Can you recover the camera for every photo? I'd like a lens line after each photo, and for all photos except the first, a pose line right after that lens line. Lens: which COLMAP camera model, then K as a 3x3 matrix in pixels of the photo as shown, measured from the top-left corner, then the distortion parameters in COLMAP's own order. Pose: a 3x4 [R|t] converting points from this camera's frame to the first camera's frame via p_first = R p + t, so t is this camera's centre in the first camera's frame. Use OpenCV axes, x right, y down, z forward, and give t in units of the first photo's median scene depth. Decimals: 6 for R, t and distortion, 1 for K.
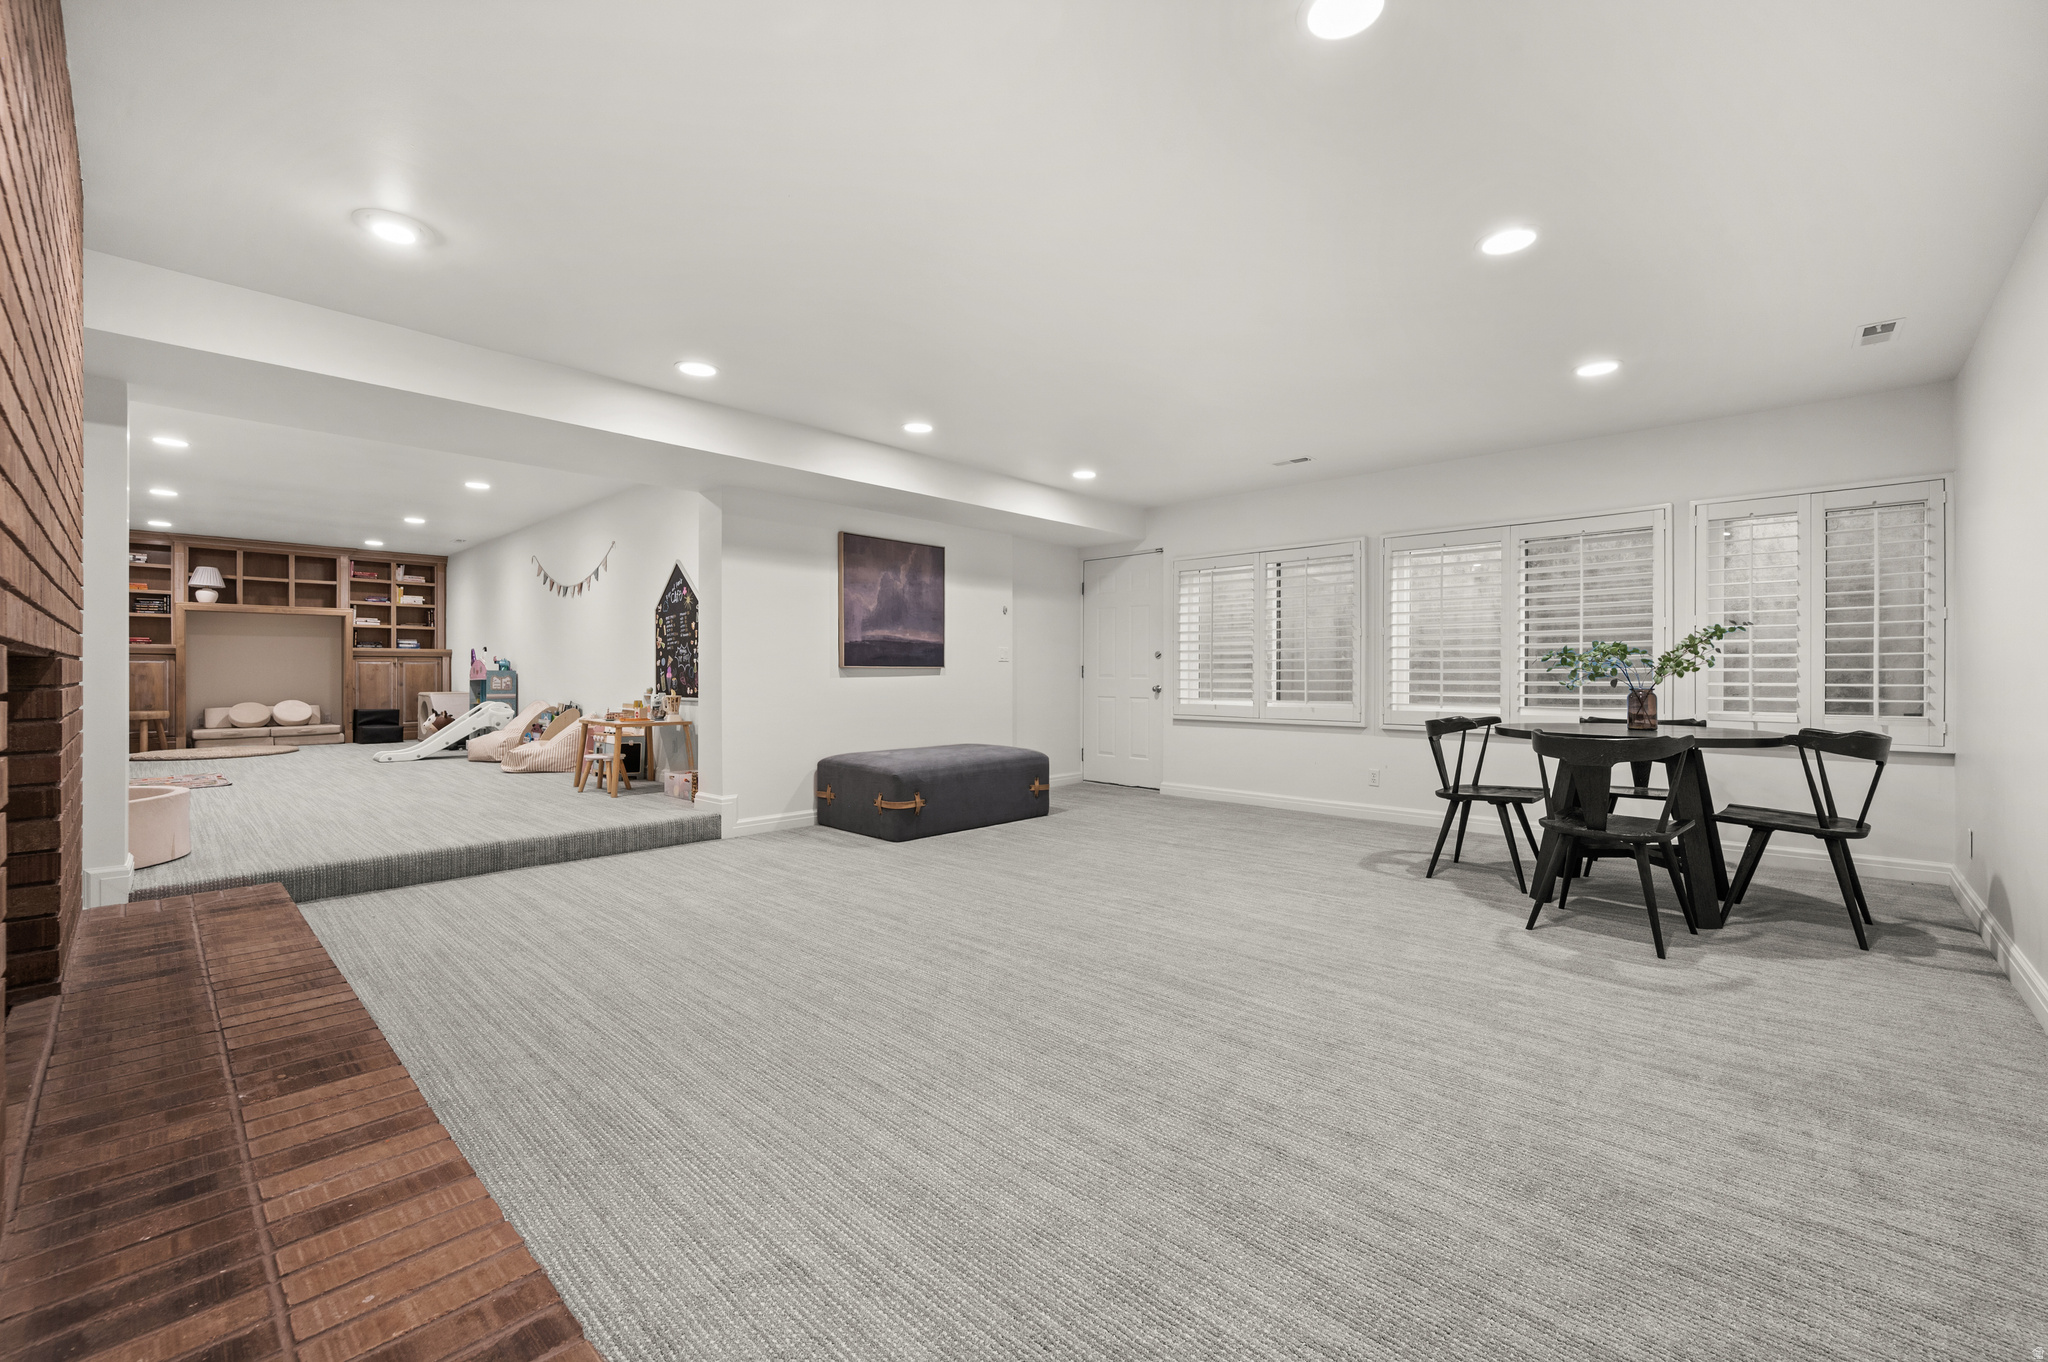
lens RADIAL K [[830.3, 0, 1033.7], [0, 830.3, 666.6], [0, 0, 1]] dist [-0.001713, 0.000245]
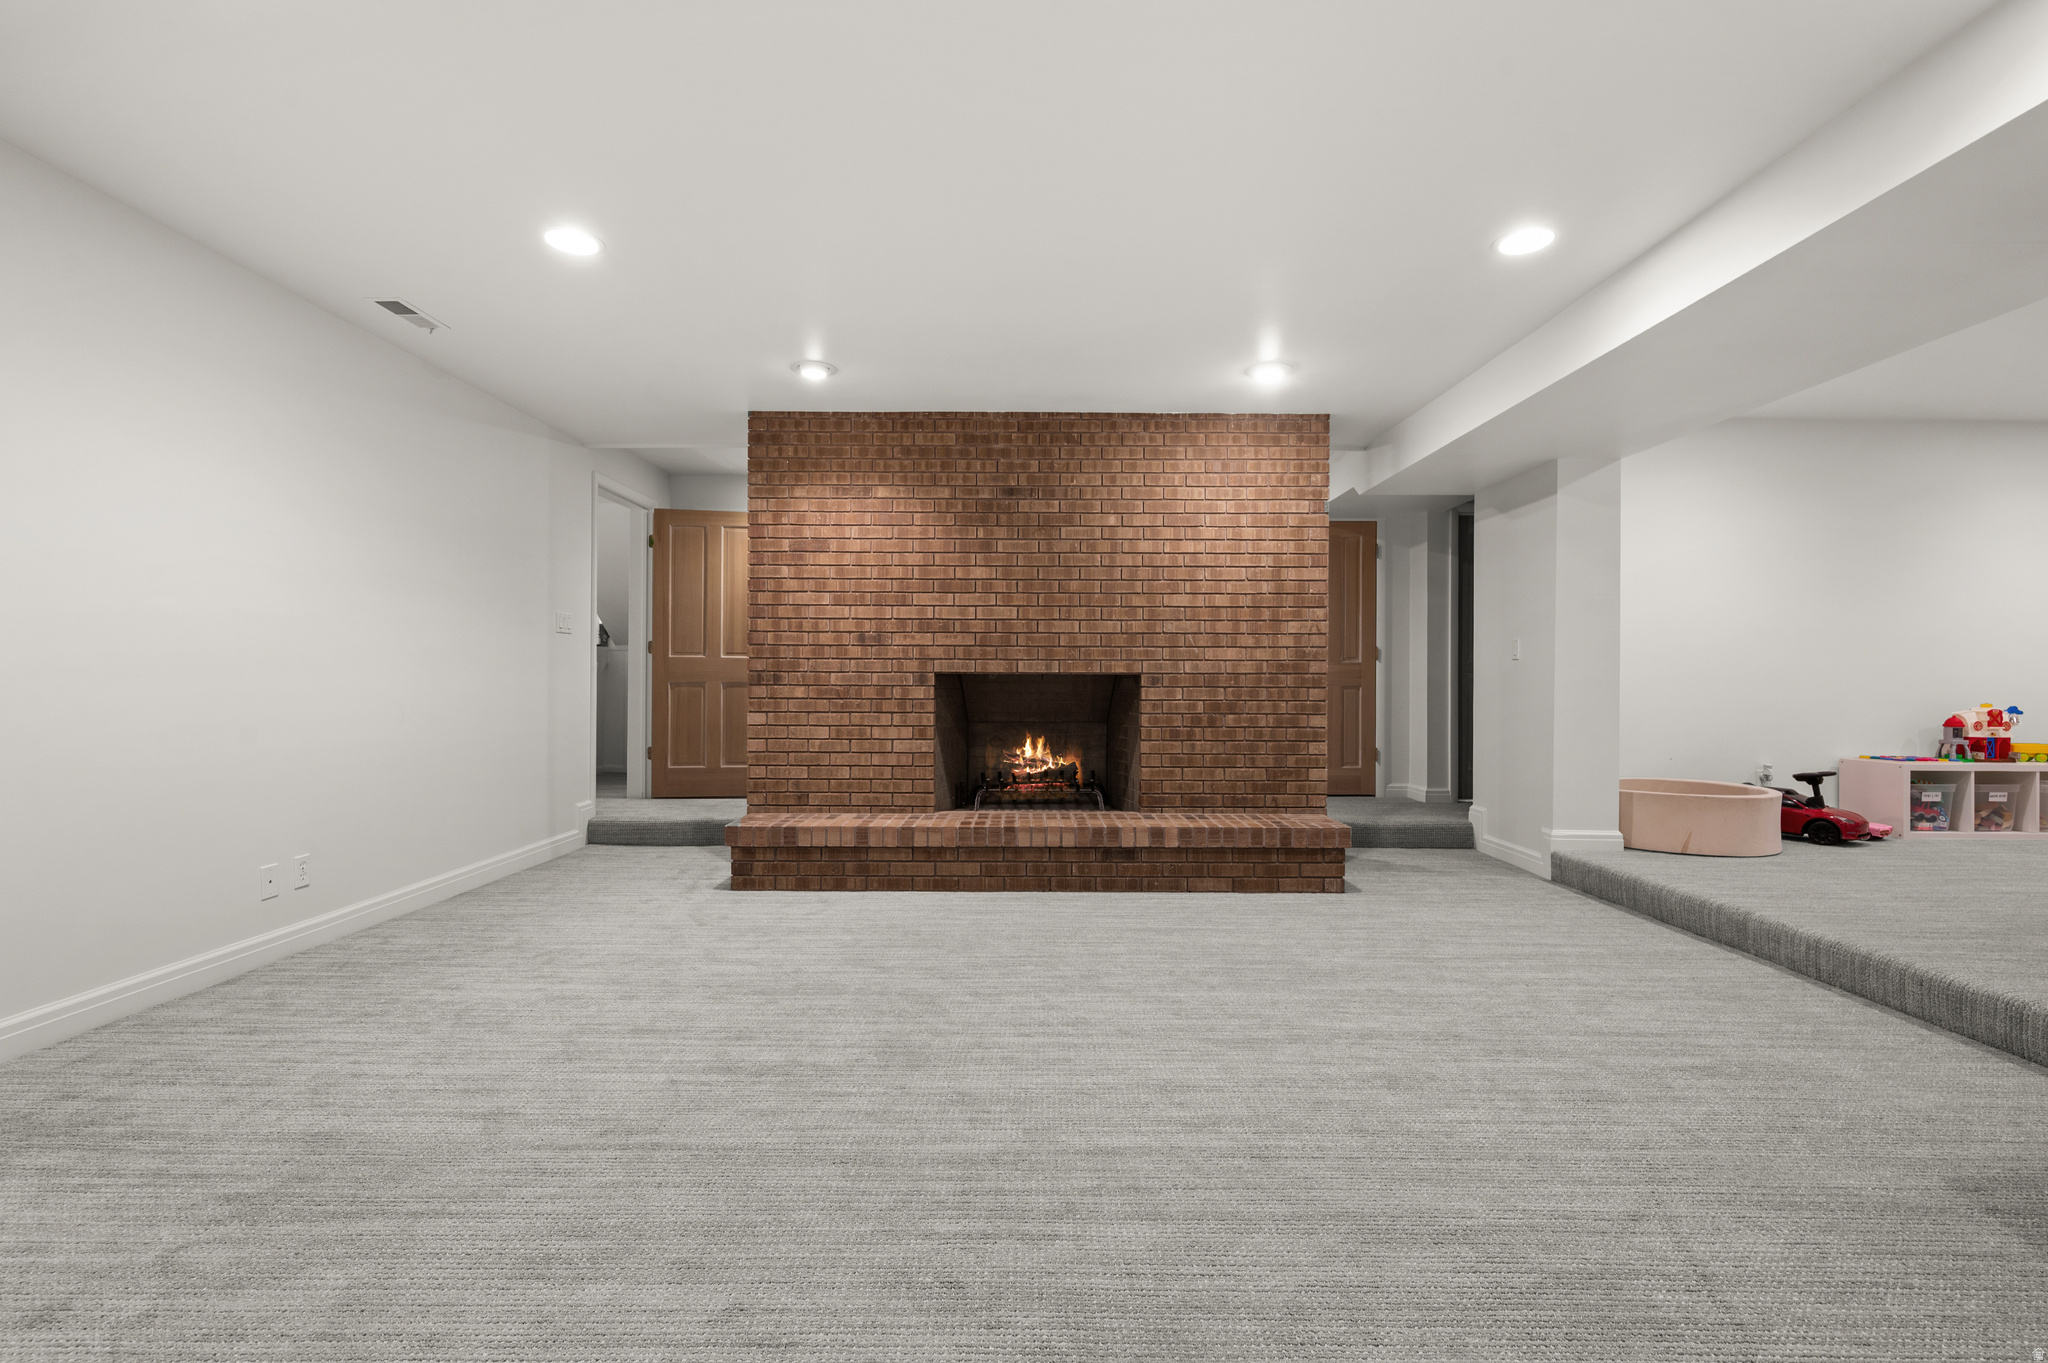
lens RADIAL K [[885.0, 0, 1030.4], [0, 885.0, 681.6], [0, 0, 1]] dist [-0.004965, -0.001198]
pose [[-0.729235, -0.003583, -0.684254, 0.142990], [-0.001337, 0.999992, -0.003812, 0.003859], [0.684262, -0.001865, -0.729234, 0.455146]]
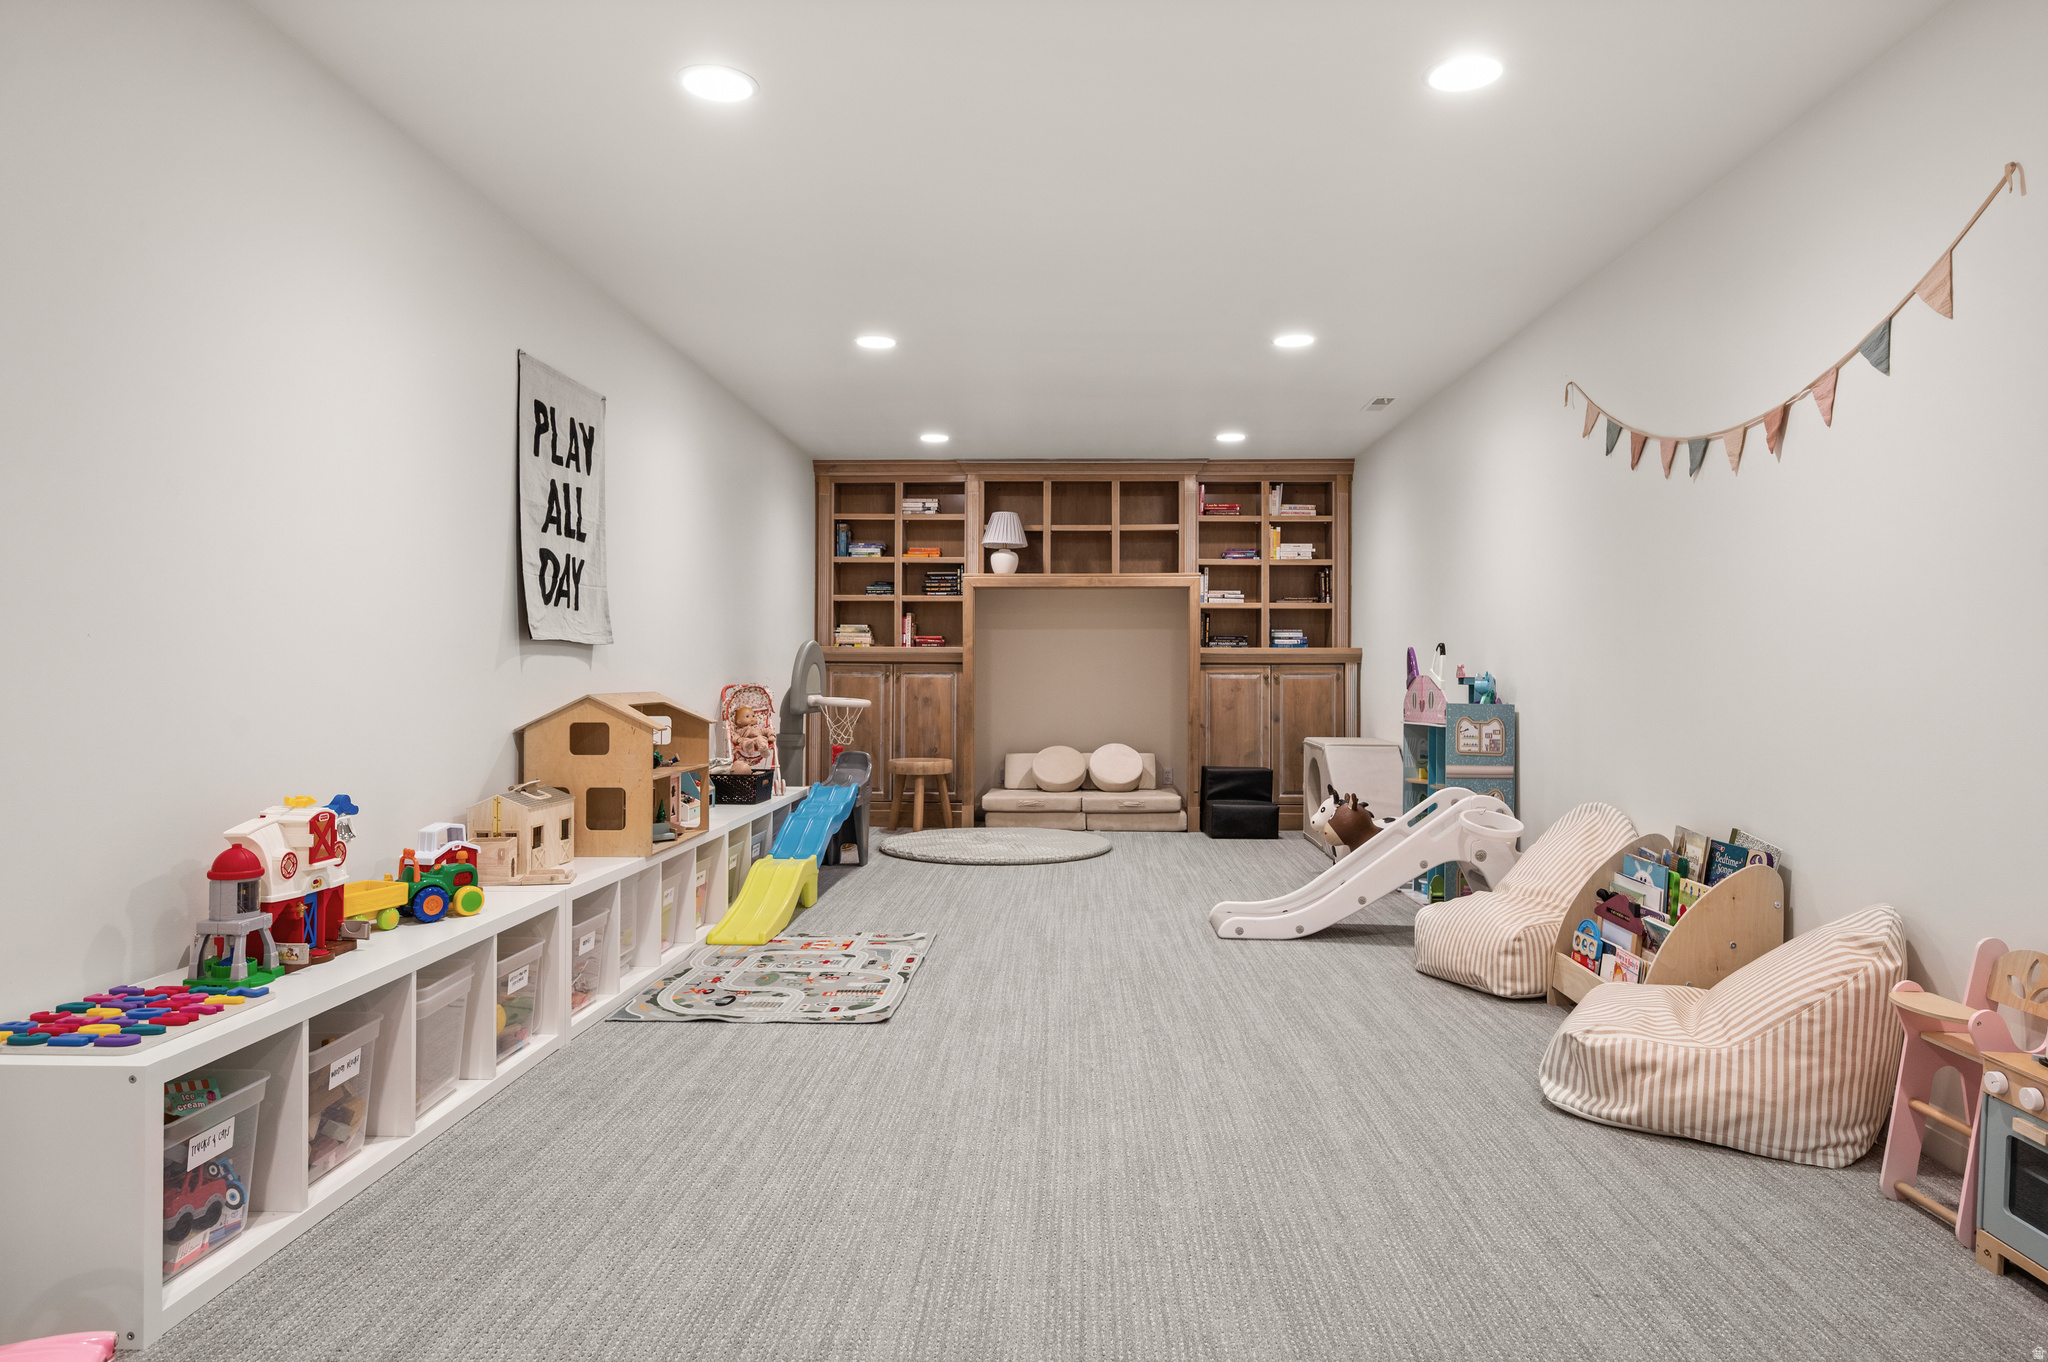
lens RADIAL K [[1258.7, 0, 1025.6], [0, 1258.7, 670.6], [0, 0, 1]] dist [-0.002632, -0.000295]
pose [[0.651020, 0.002142, -0.759057, -0.299077], [0.001141, 0.999992, 0.003800, -0.011571], [0.759060, -0.003340, 0.651012, 0.410738]]
